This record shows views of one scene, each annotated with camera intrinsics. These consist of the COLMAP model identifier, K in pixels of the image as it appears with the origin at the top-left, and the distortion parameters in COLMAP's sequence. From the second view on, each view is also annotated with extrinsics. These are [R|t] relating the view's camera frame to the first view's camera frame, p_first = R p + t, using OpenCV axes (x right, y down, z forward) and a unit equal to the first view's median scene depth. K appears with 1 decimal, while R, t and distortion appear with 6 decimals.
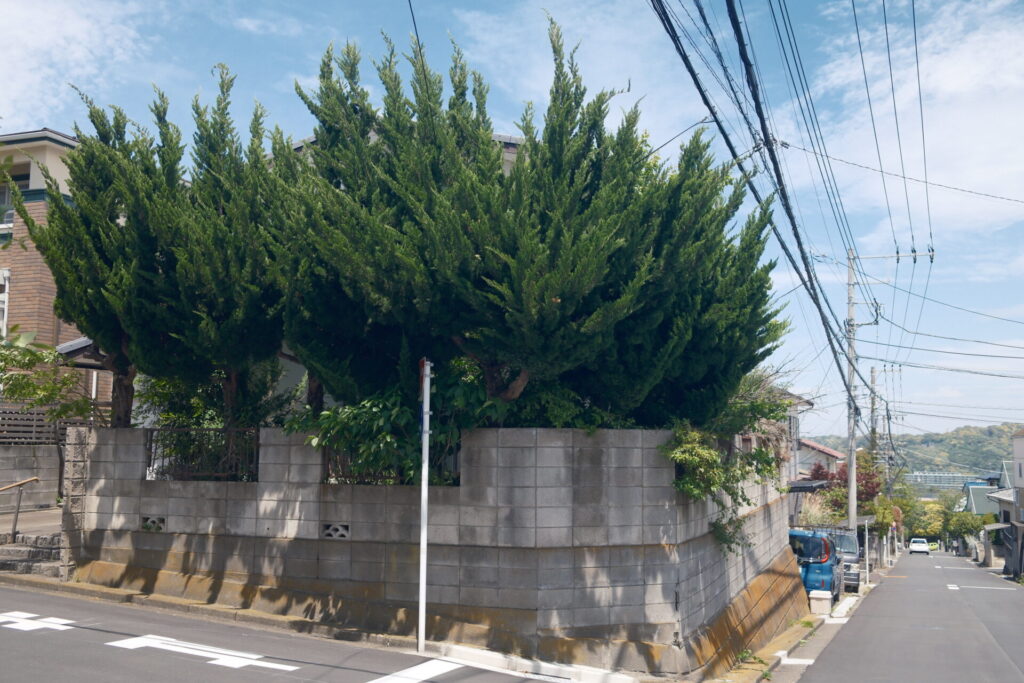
lens RADIAL K [[1339.1, 0, 512.0], [0, 1339.1, 341.5], [0, 0, 1]] dist [0.030993, 0.034201]
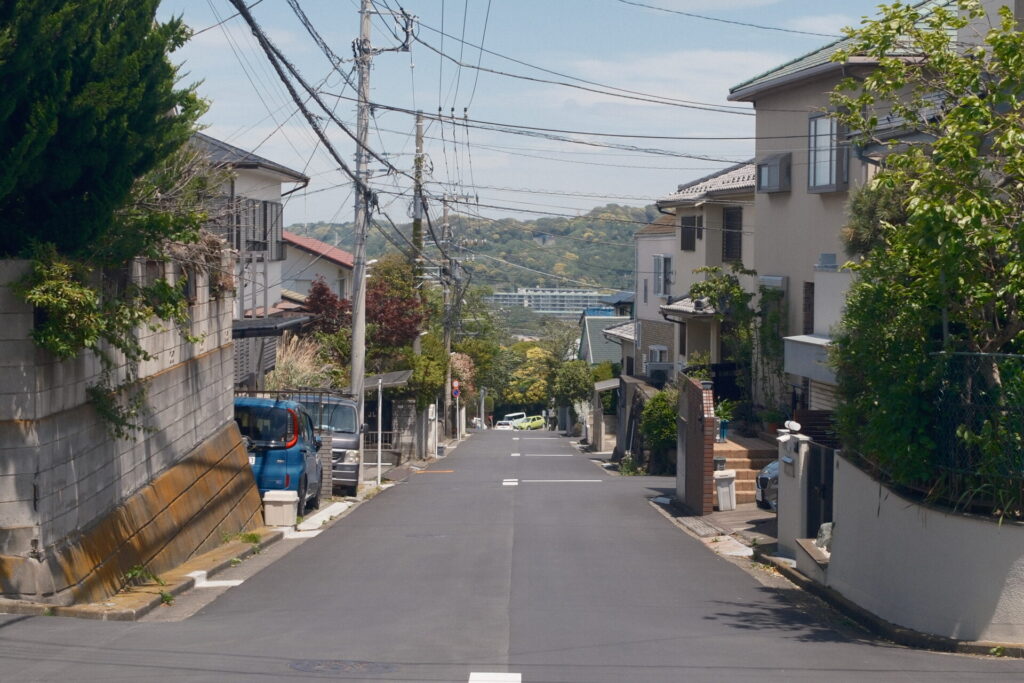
lens RADIAL K [[1836.0, 0, 512.0], [0, 1836.0, 341.5], [0, 0, 1]] dist [-0.040396, -0.128366]
pose [[0.929825, -0.012433, 0.367792, 0.012137], [-0.027808, 0.994198, 0.103912, 0.021958], [-0.366950, -0.106847, 0.924084, 0.166141]]
